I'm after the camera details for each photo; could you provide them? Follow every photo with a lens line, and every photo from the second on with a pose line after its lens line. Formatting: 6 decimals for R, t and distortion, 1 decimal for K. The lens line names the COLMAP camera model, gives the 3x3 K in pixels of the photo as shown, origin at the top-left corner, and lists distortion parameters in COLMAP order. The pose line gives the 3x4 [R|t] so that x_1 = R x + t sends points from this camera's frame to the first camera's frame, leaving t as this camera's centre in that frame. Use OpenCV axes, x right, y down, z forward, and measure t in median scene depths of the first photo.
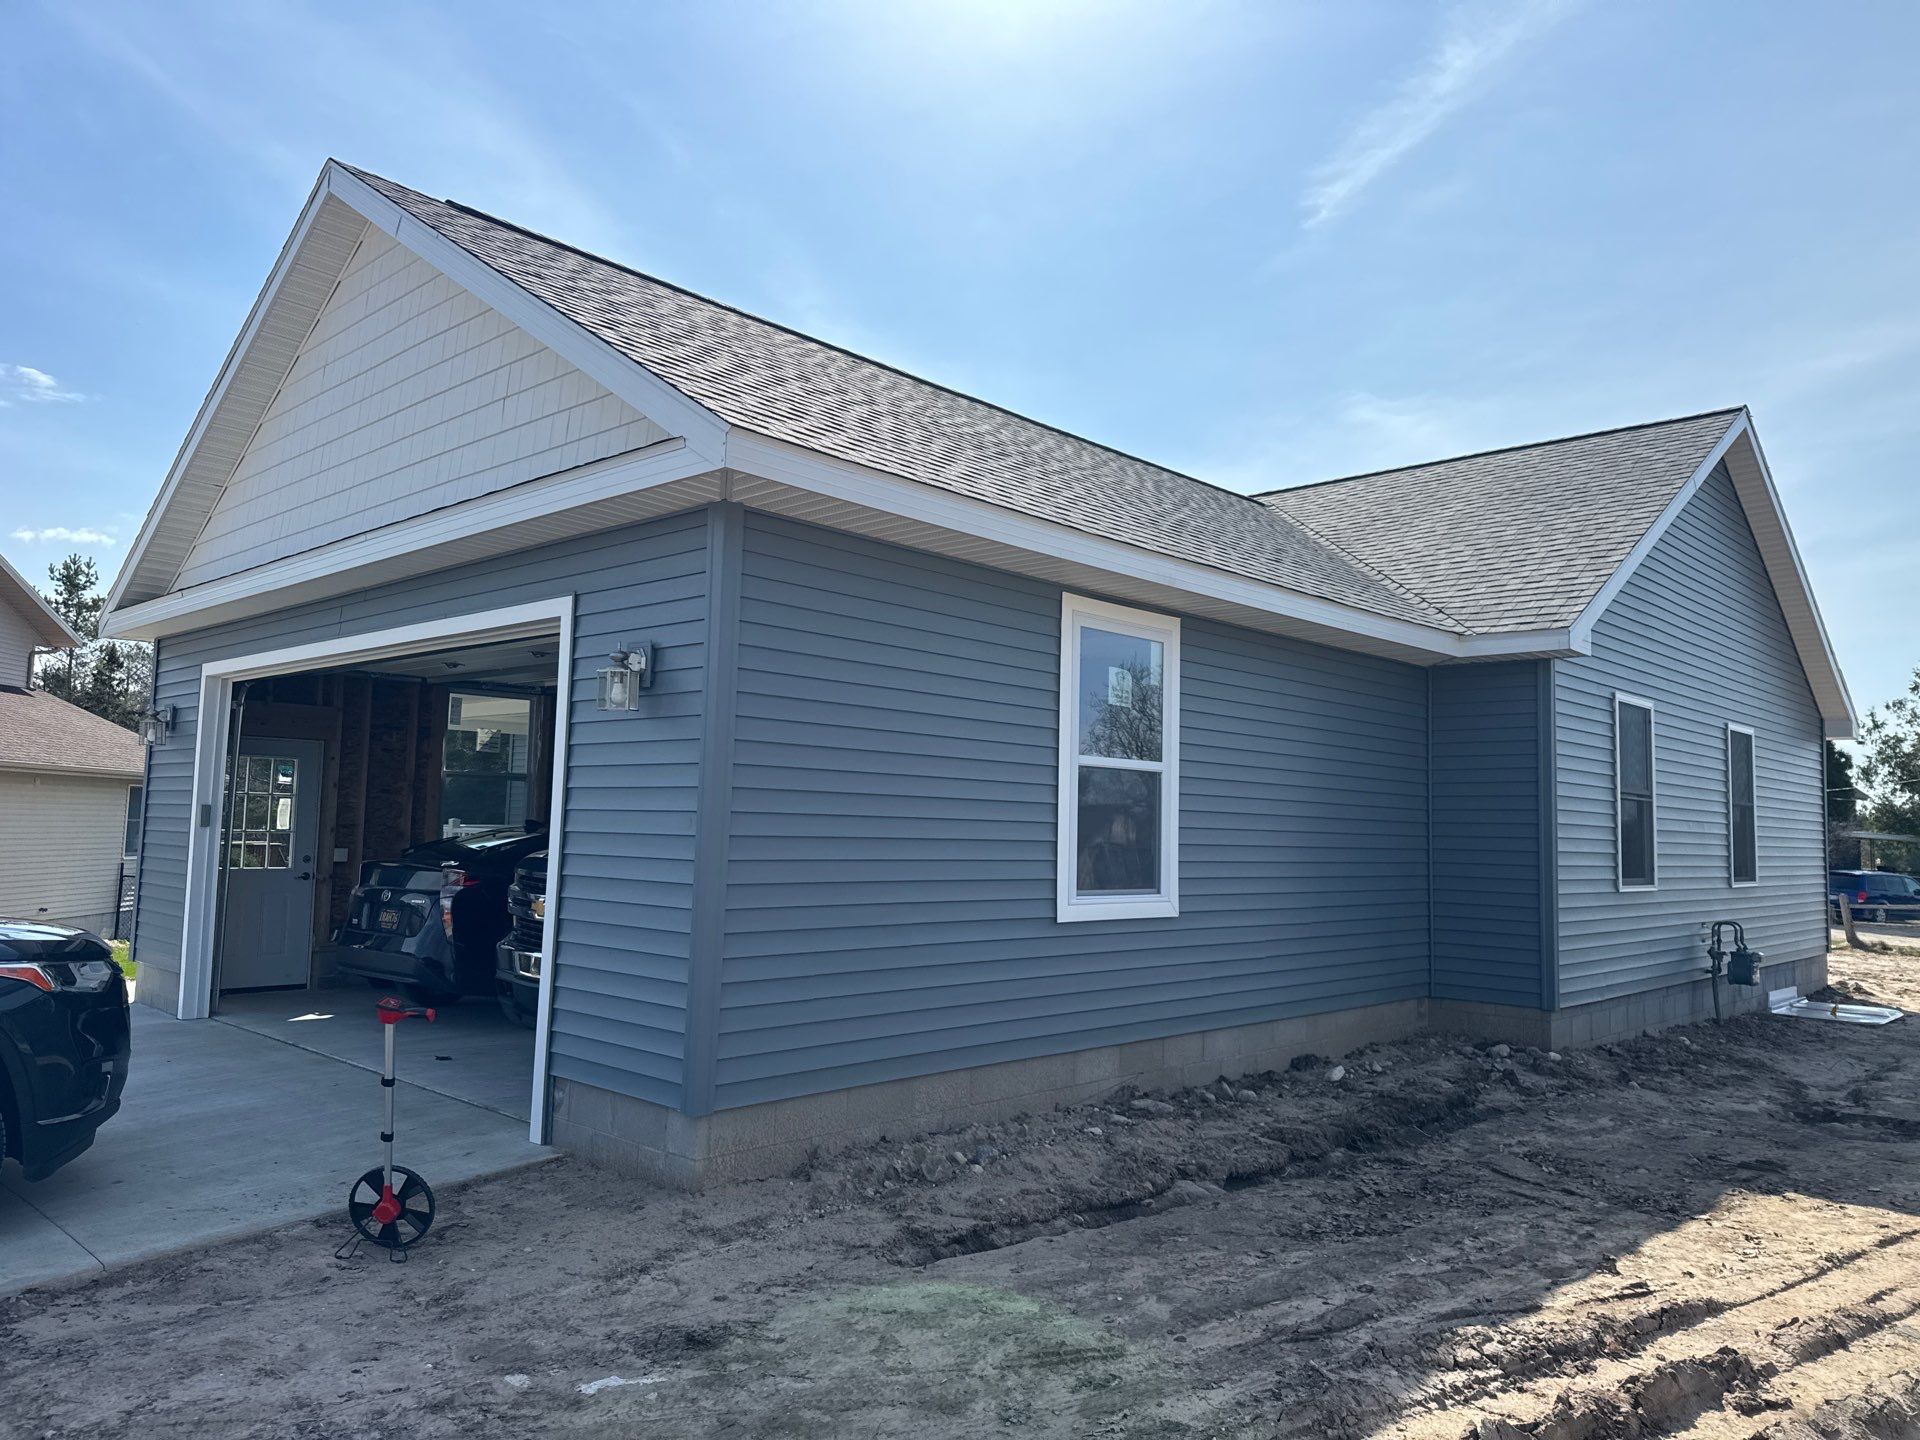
lens RADIAL K [[1341.7, 0, 954.8], [0, 1341.7, 697.4], [0, 0, 1]] dist [0.143042, -0.271339]
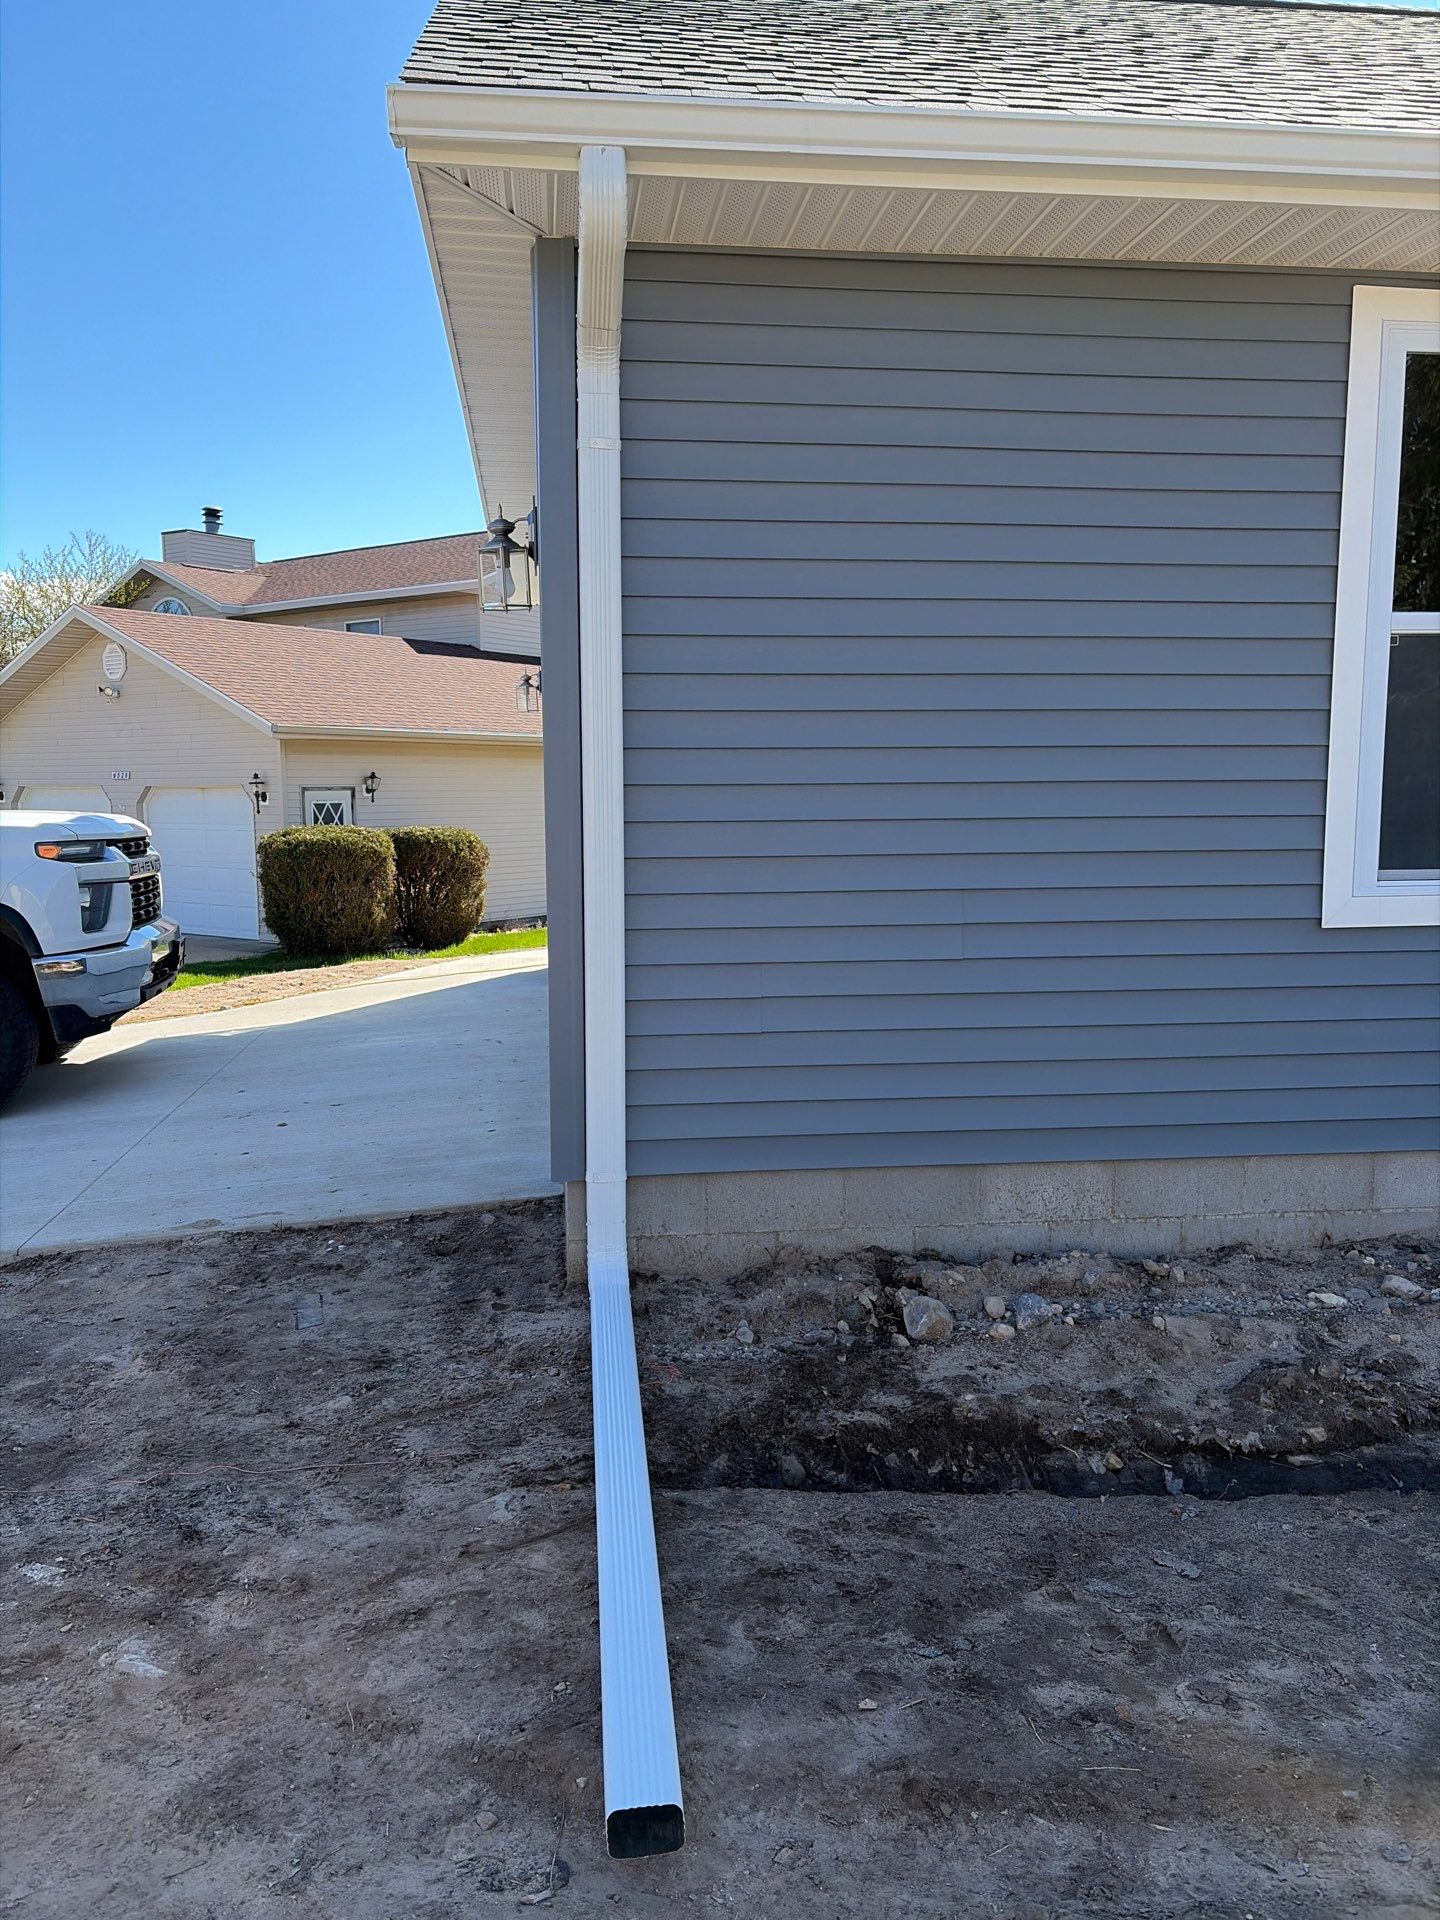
lens RADIAL K [[1448.4, 0, 721.7], [0, 1448.4, 933.8], [0, 0, 1]] dist [0.038474, -0.005639]
pose [[0.767149, 0.040333, -0.640200, 0.244313], [0.085634, 0.982649, 0.164523, 0.046215], [0.635728, -0.181037, 0.750384, 0.359771]]
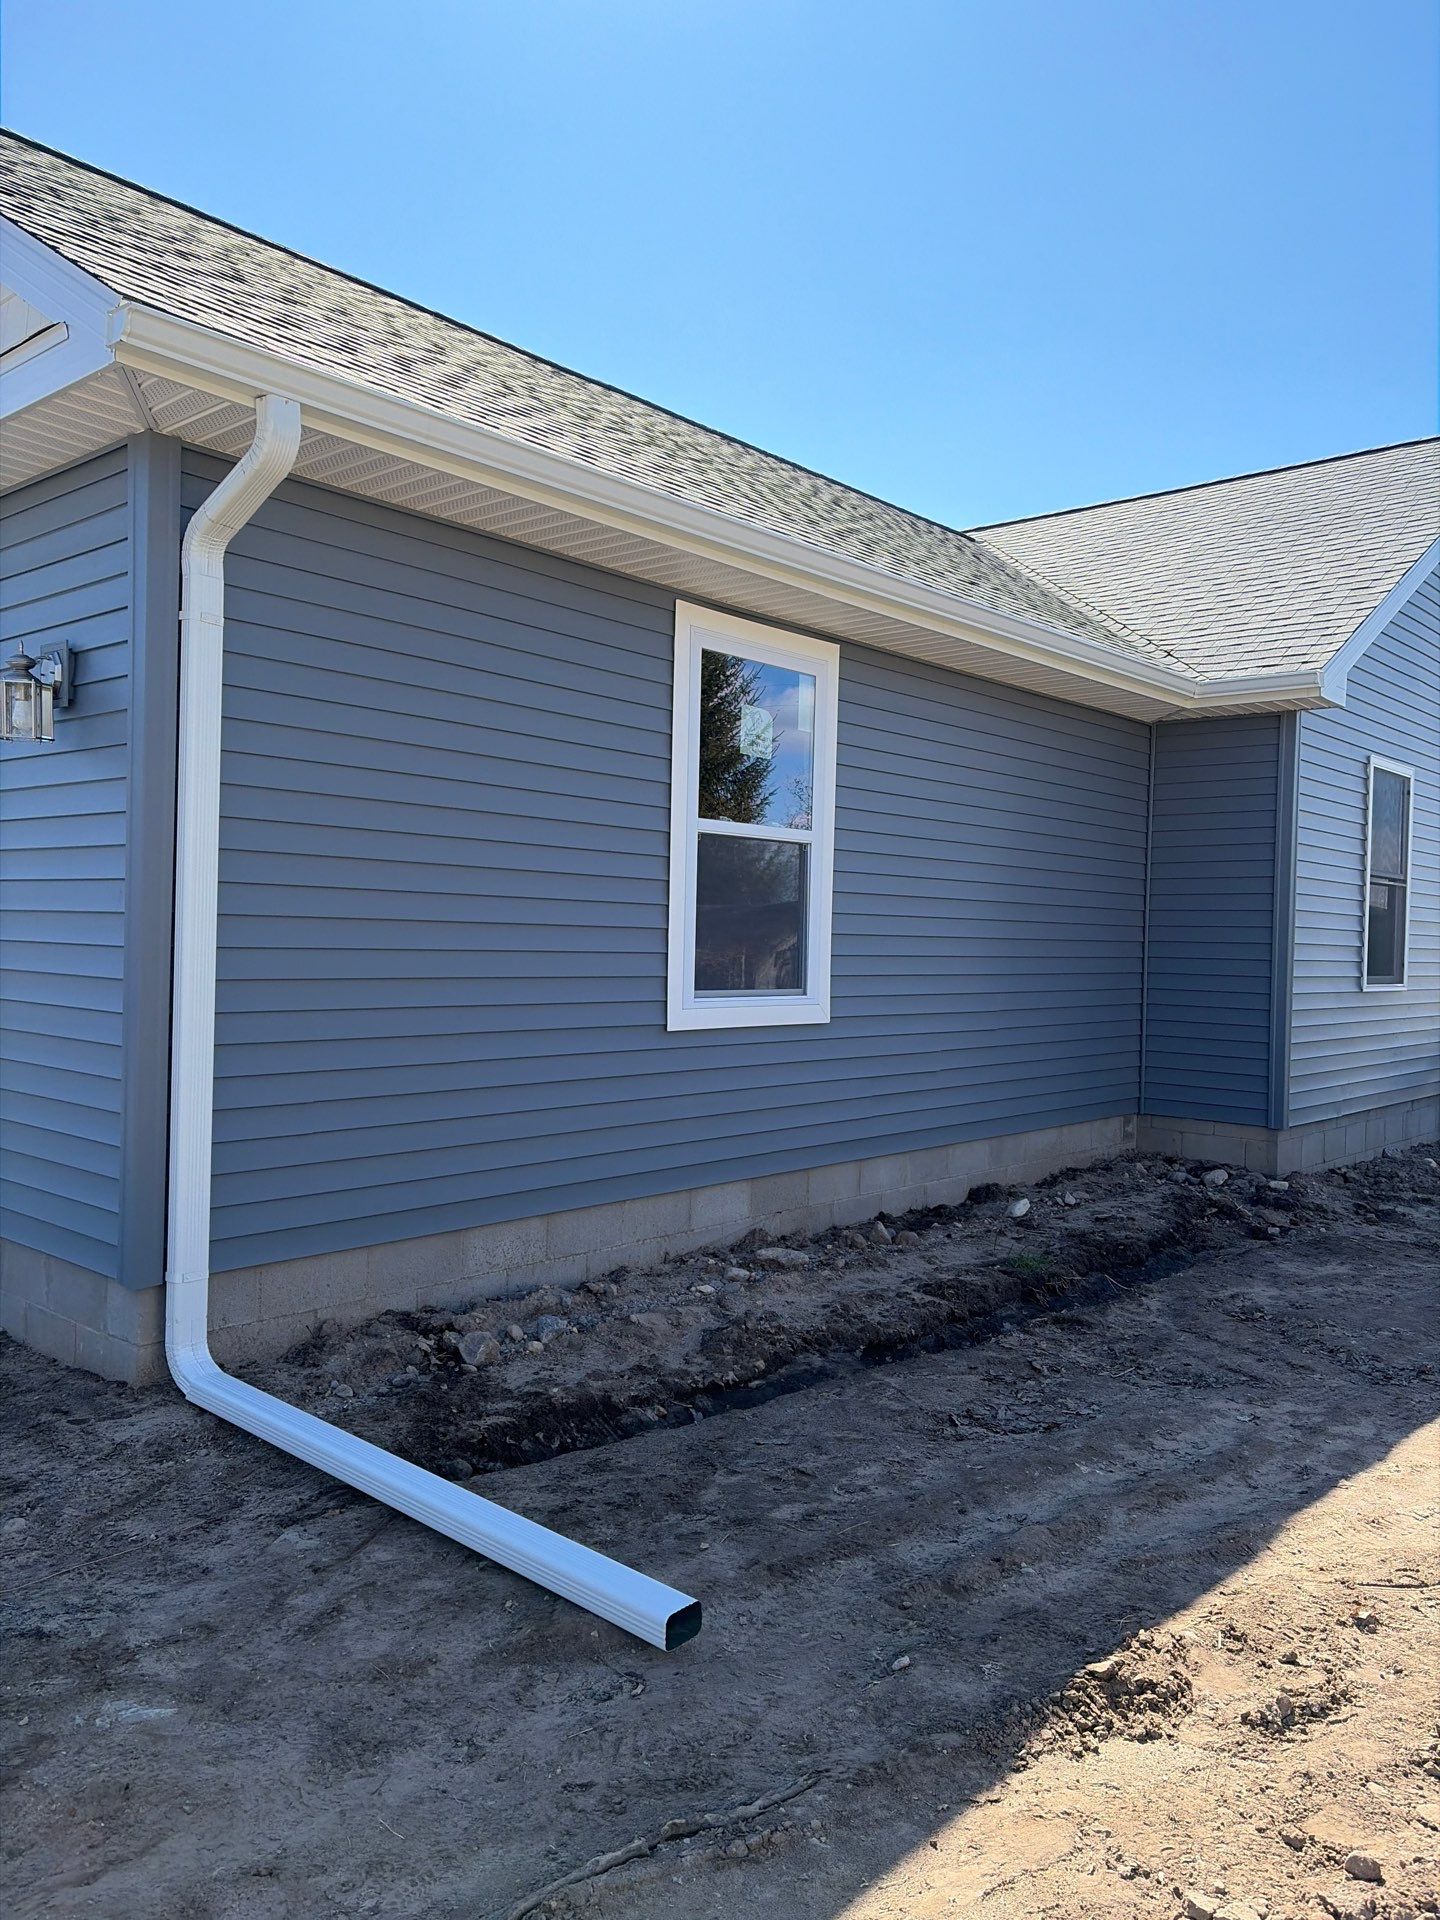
lens RADIAL K [[1448.4, 0, 721.7], [0, 1448.4, 933.8], [0, 0, 1]] dist [0.038474, -0.005639]
pose [[0.999210, 0.001654, 0.039706, 0.067154], [-0.005543, 0.995167, 0.098039, 0.025828], [-0.039352, -0.098181, 0.994390, 0.153052]]
